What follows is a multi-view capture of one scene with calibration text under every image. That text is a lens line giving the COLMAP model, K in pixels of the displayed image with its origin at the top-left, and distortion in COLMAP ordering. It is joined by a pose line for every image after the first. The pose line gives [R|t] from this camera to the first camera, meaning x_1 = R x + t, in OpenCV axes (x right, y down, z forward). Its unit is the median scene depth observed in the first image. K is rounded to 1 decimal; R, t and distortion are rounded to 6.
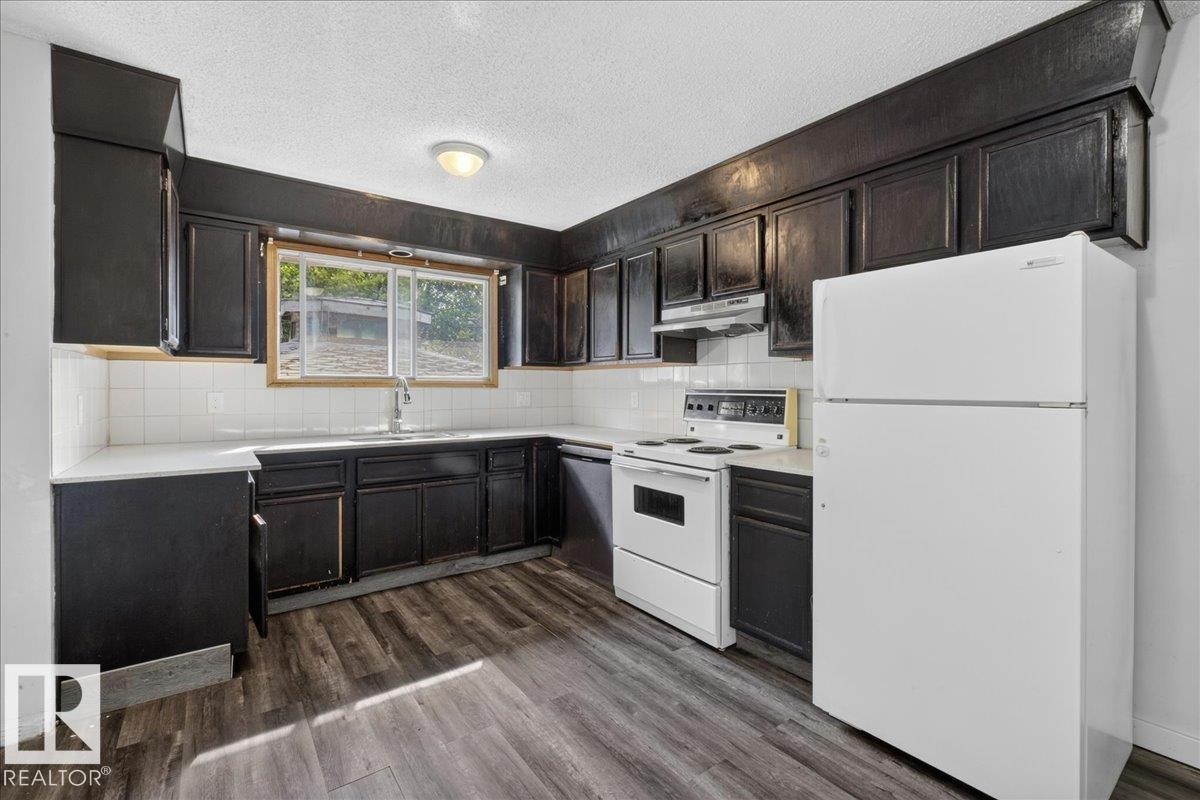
lens RADIAL K [[526.6, 0, 595.1], [0, 526.6, 394.7], [0, 0, 1]] dist [-0.013397, 0.001316]
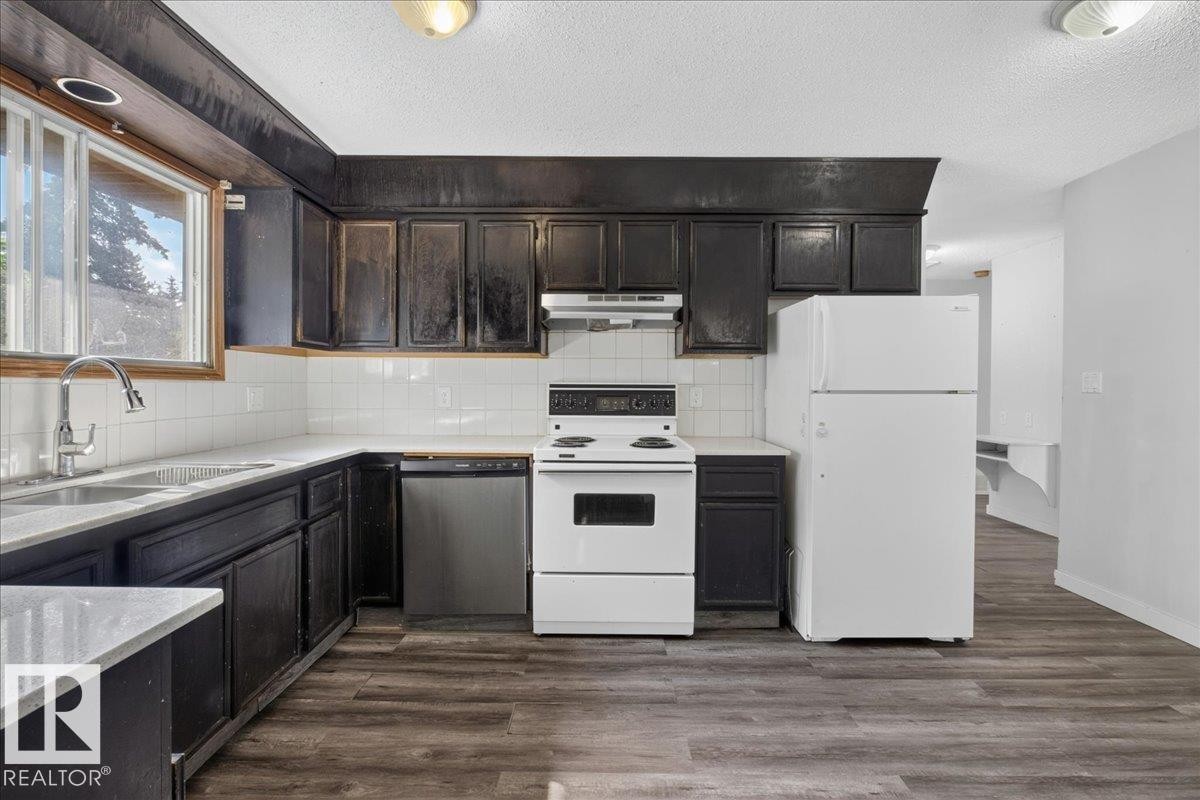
lens RADIAL K [[526.6, 0, 593.8], [0, 526.6, 393.1], [0, 0, 1]] dist [-0.013397, 0.001316]
pose [[0.596408, -0.009866, 0.802620, -0.577256], [0.007453, 0.999949, 0.006754, 0.000719], [-0.802646, 0.001954, 0.596452, 0.441164]]
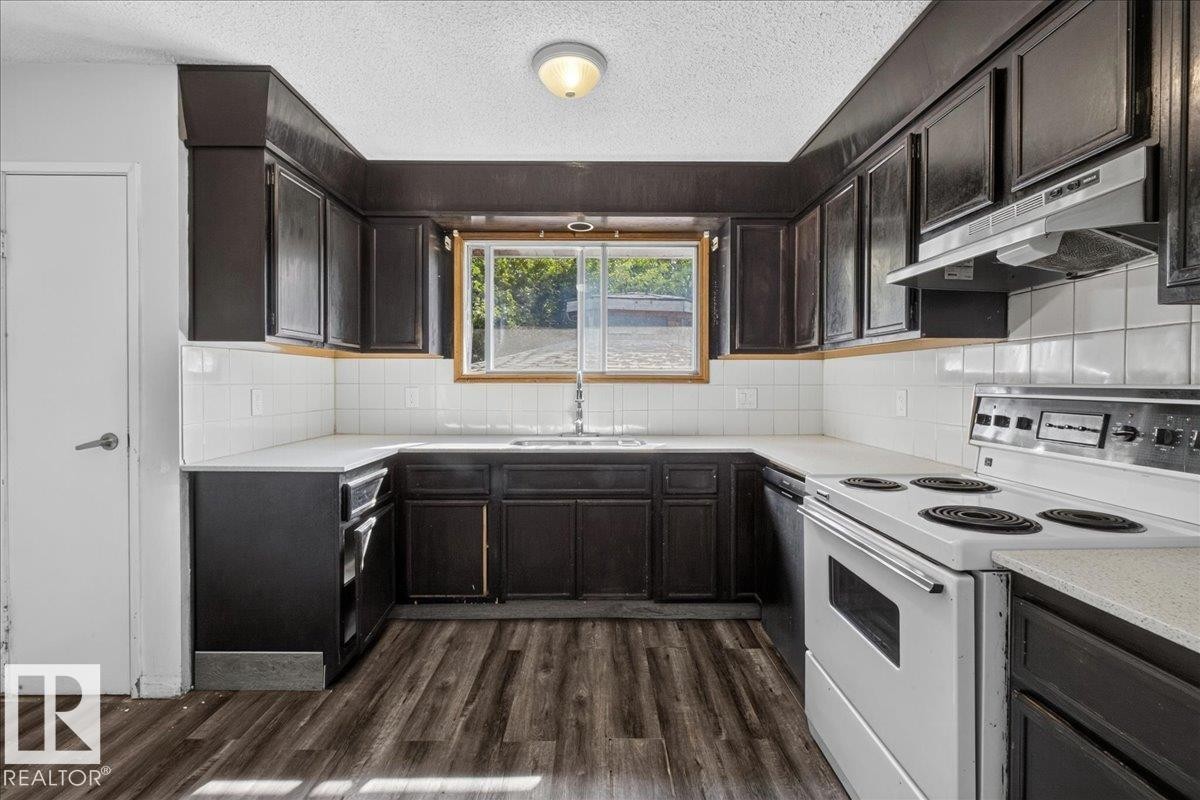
lens RADIAL K [[526.6, 0, 599.3], [0, 526.6, 394.4], [0, 0, 1]] dist [-0.013397, 0.001316]
pose [[0.814536, 0.012707, -0.579974, 0.189337], [-0.009221, 0.999917, 0.008958, -0.003534], [0.580040, -0.001949, 0.814586, 0.385936]]
